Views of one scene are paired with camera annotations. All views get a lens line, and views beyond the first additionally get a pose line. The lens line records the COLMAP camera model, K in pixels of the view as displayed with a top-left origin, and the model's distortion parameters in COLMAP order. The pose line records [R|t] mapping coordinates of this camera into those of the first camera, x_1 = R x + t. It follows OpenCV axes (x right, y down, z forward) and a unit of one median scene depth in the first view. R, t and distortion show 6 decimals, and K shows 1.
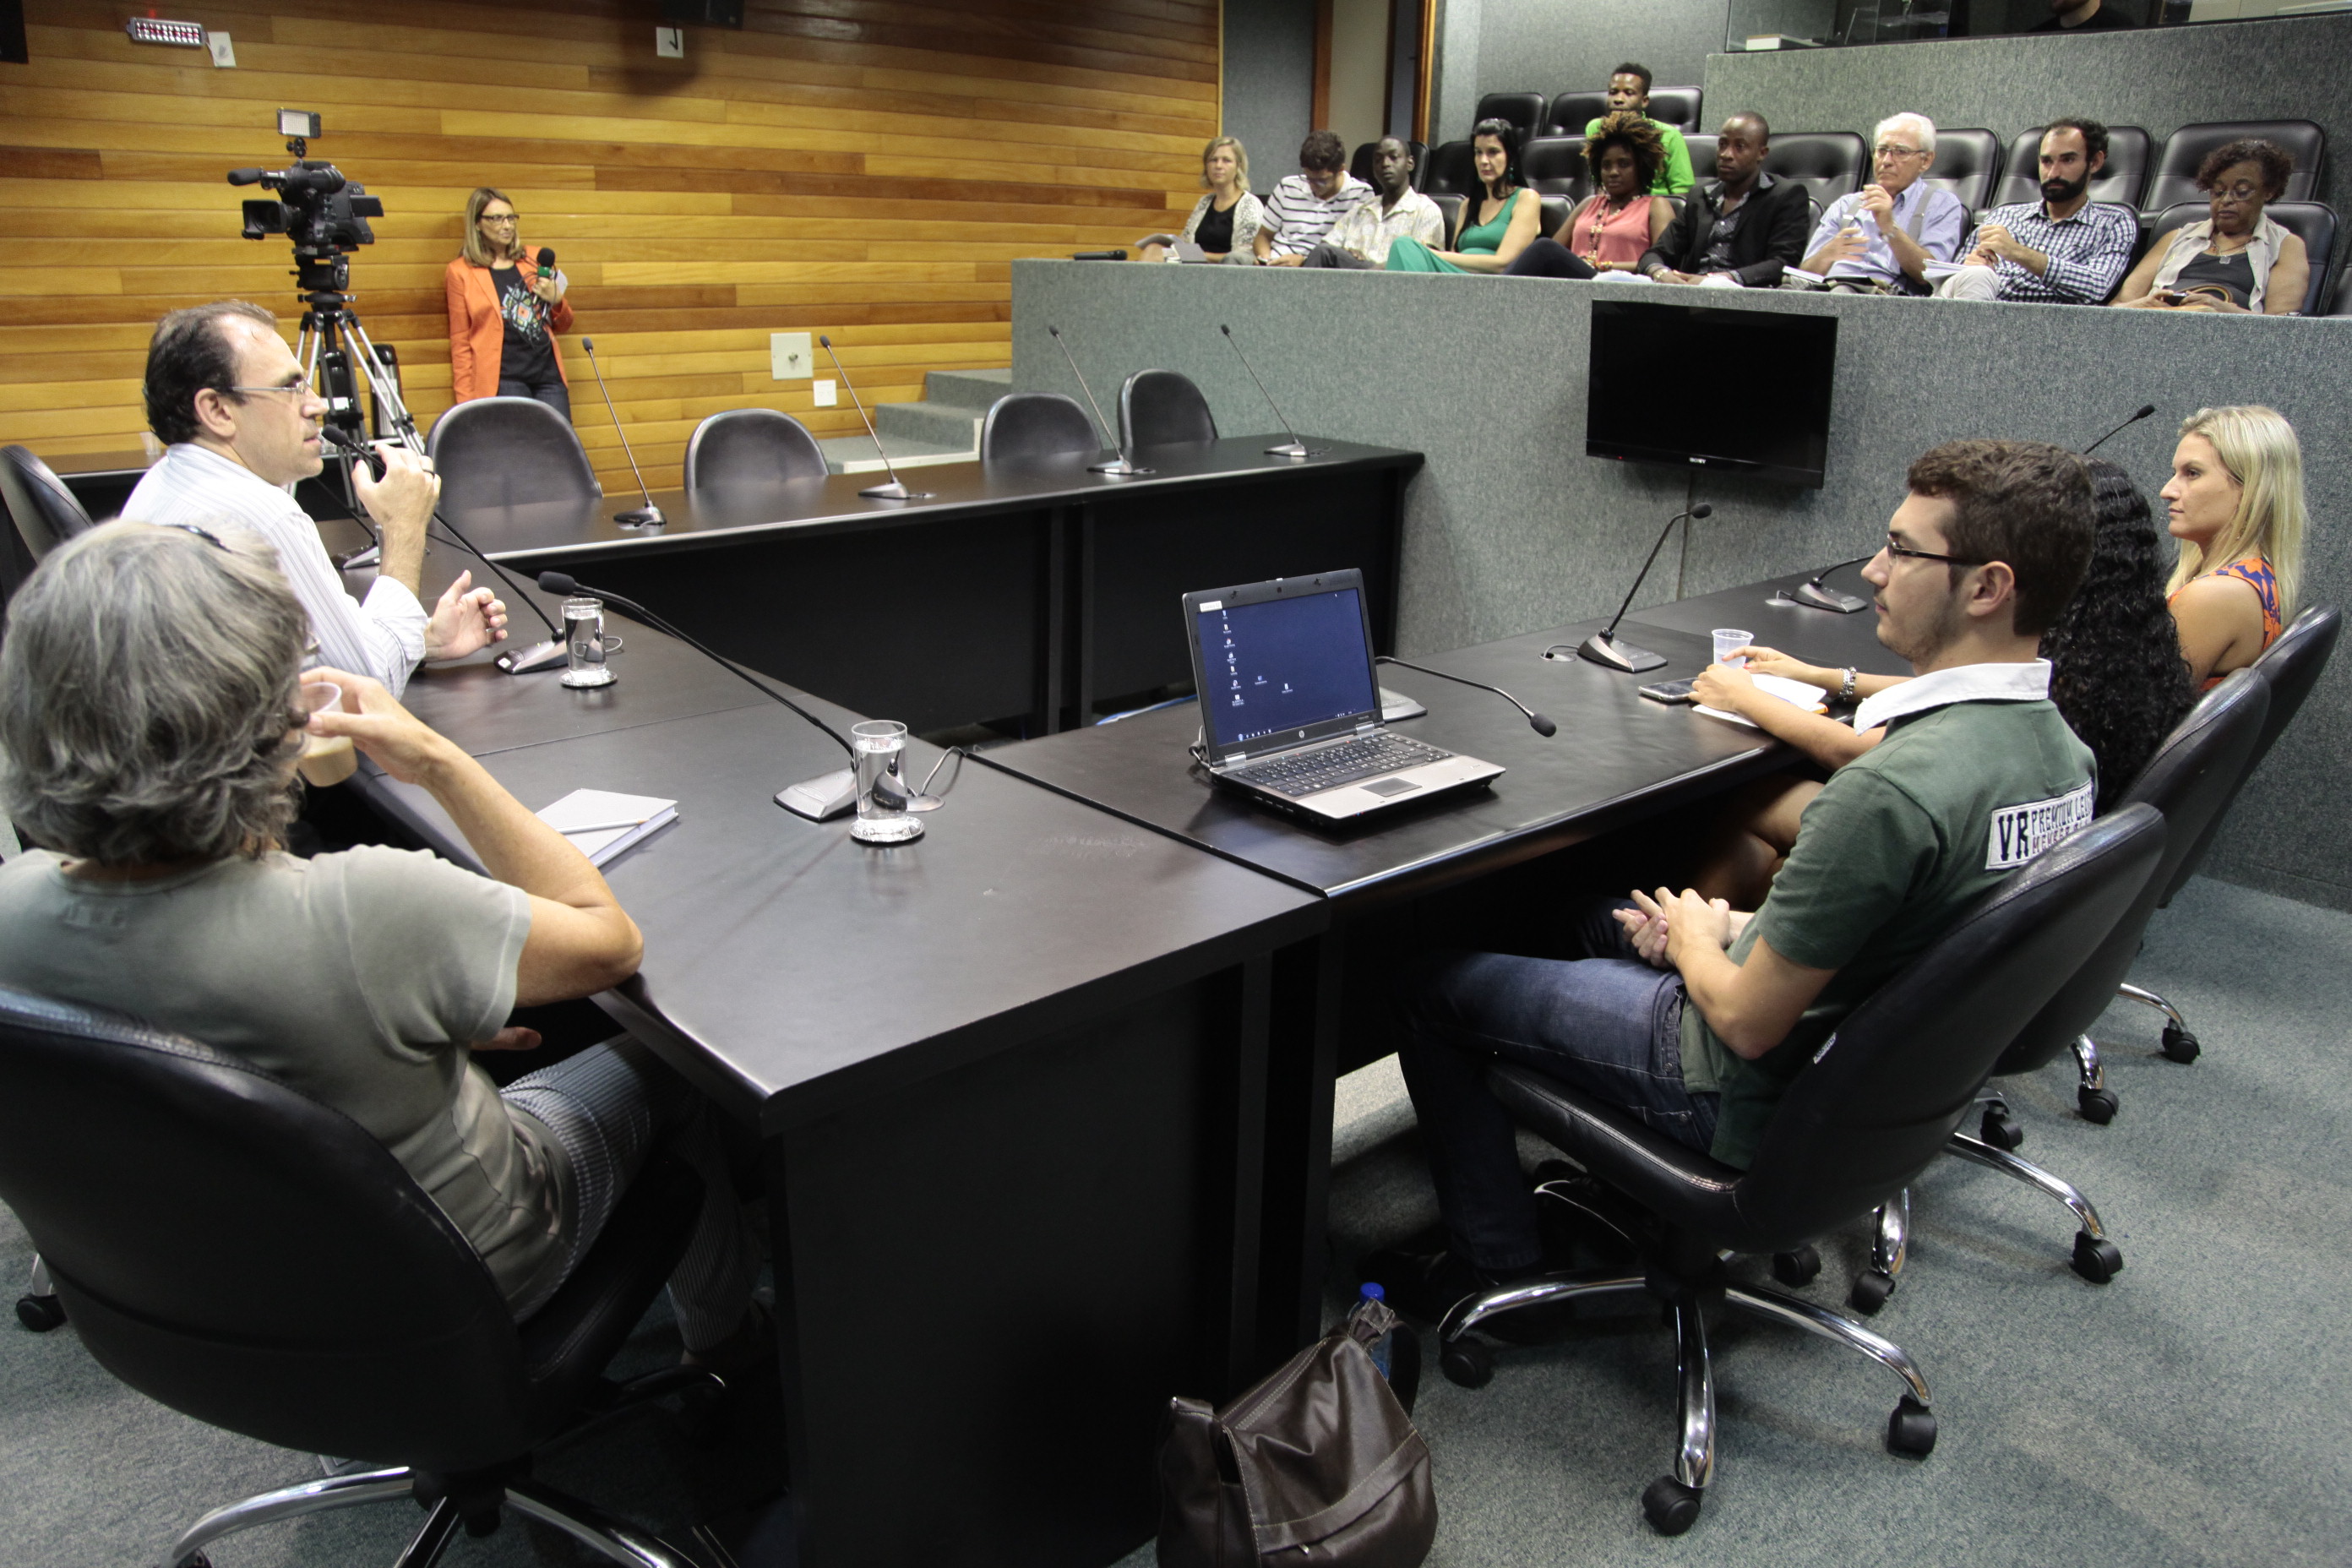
lens RADIAL K [[1623.3, 0, 1176.0], [0, 1623.3, 784.0], [0, 0, 1]] dist [-0.122748, 0.071581]
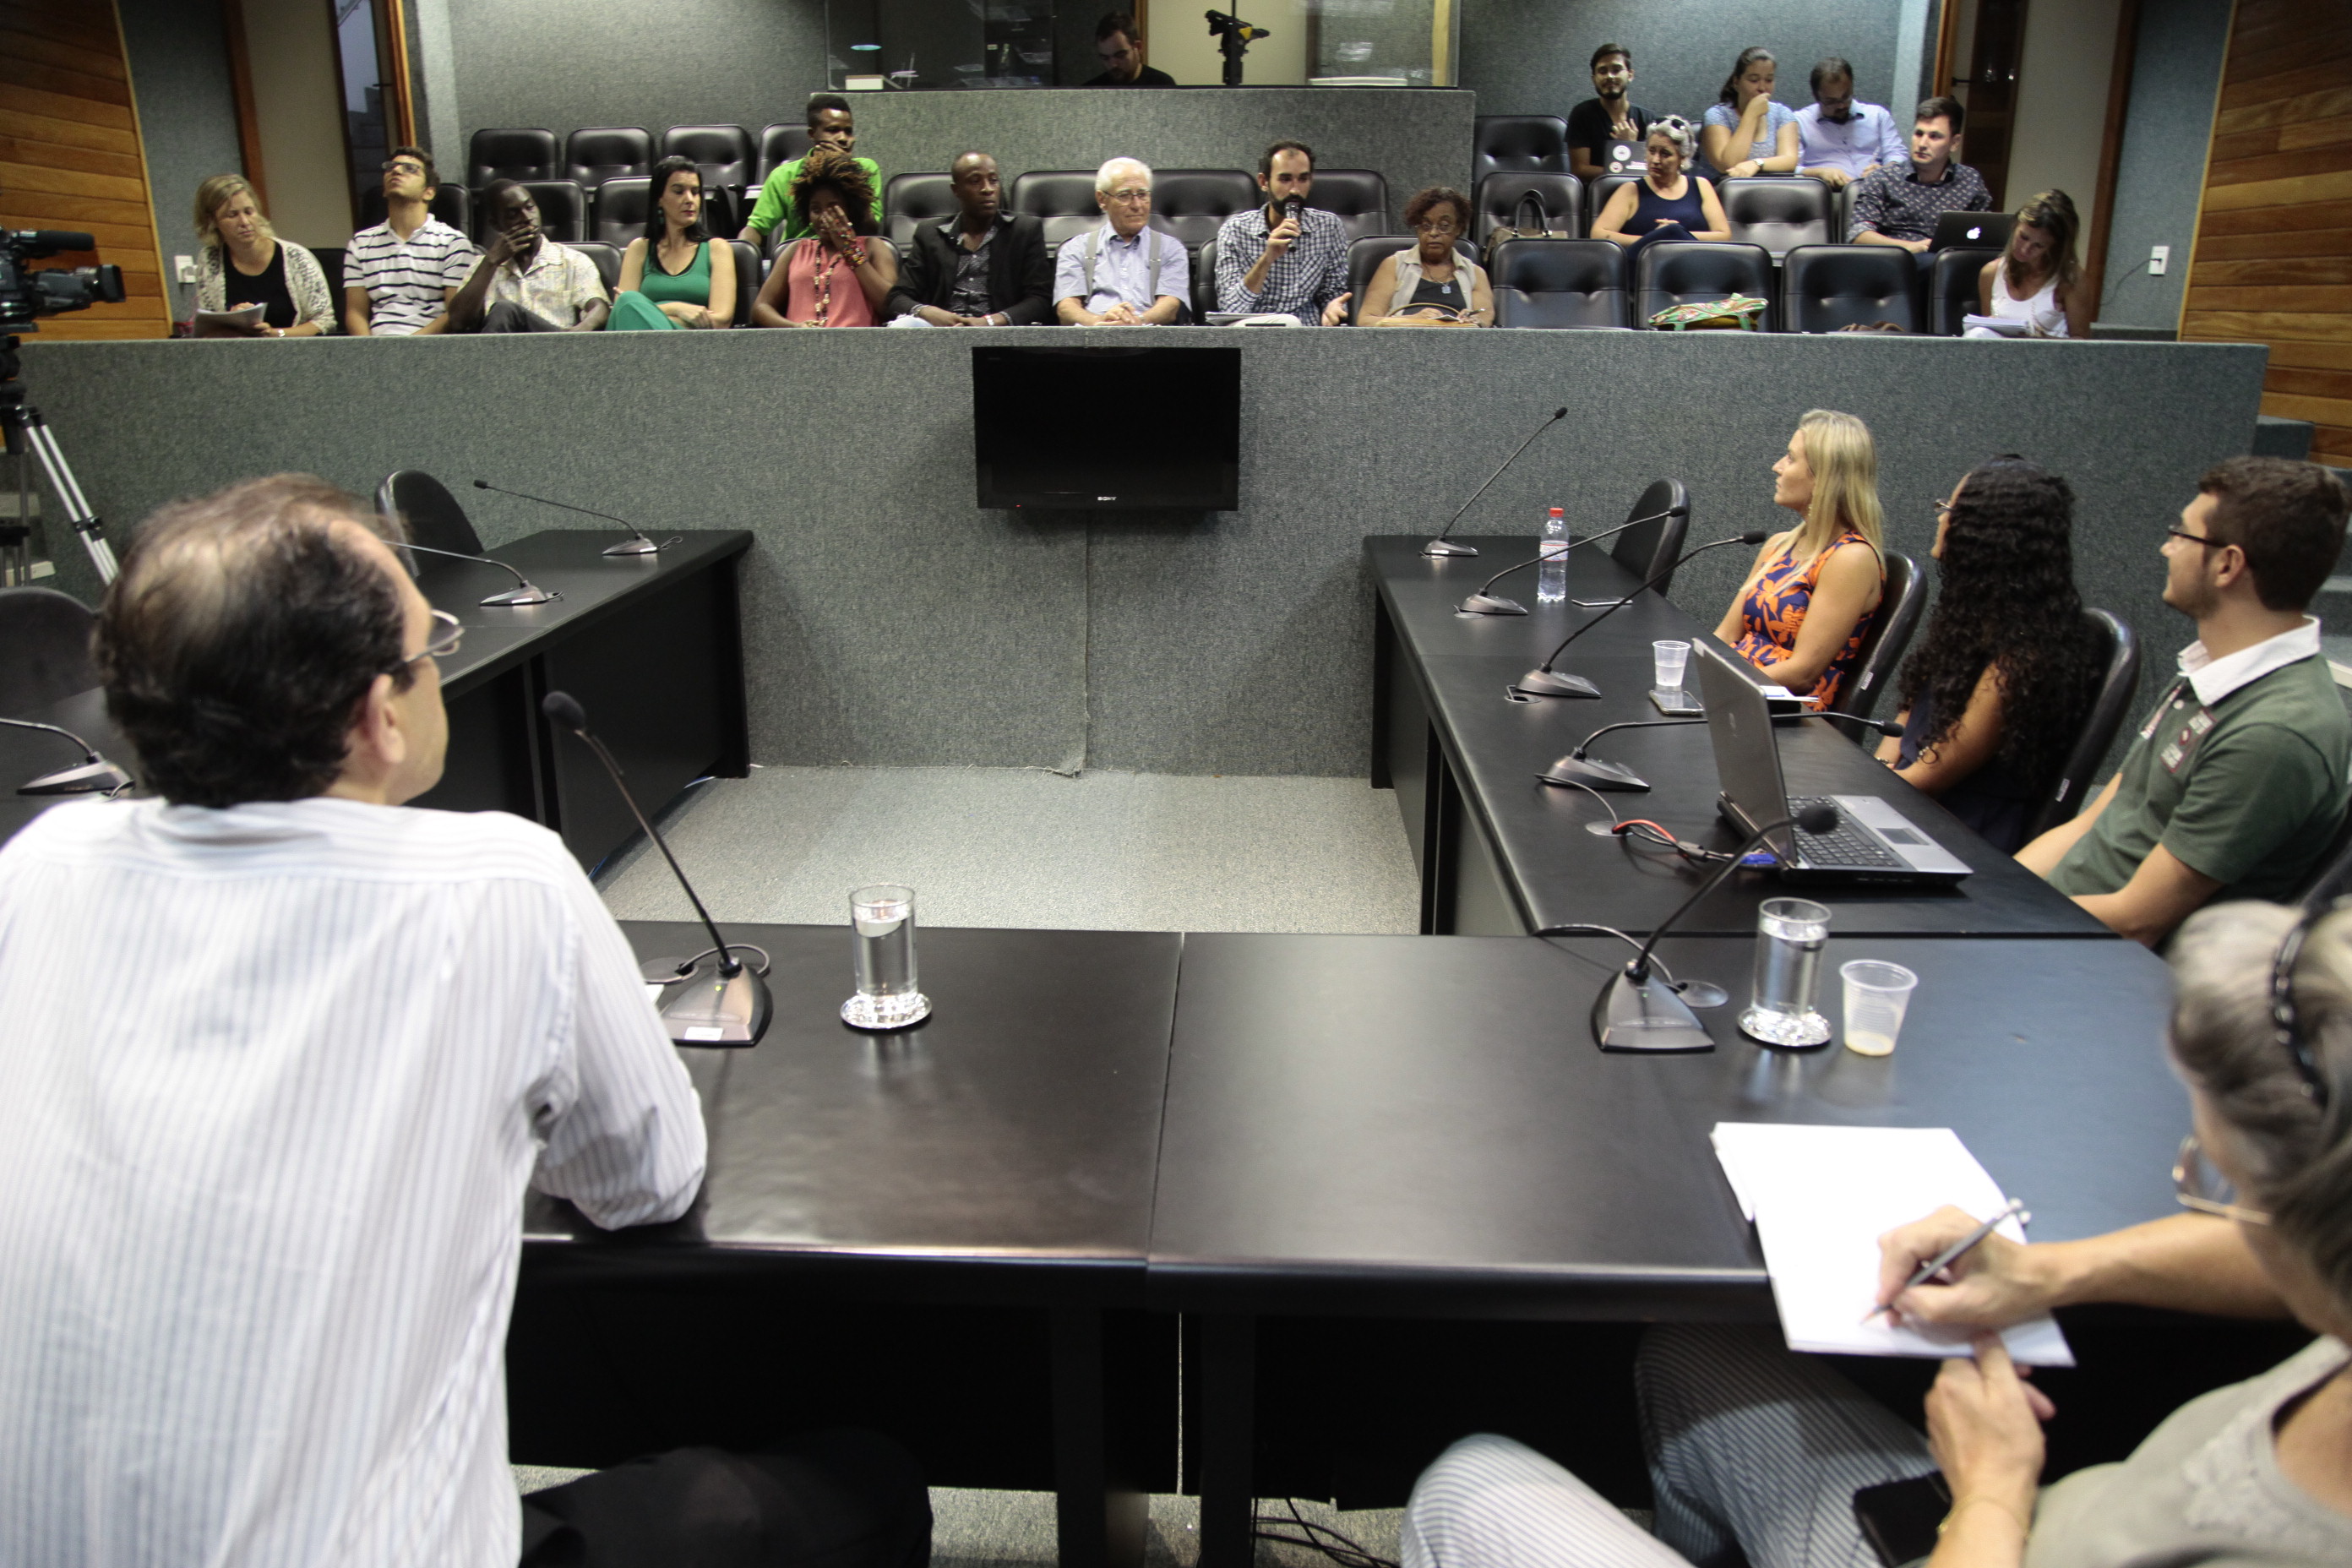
lens RADIAL K [[1623.3, 0, 1176.0], [0, 1623.3, 784.0], [0, 0, 1]] dist [-0.122748, 0.071581]
pose [[0.695045, -0.225217, 0.682781, -0.334849], [0.239630, 0.967937, 0.075342, -0.083540], [-0.677857, 0.111249, 0.726728, 0.219394]]
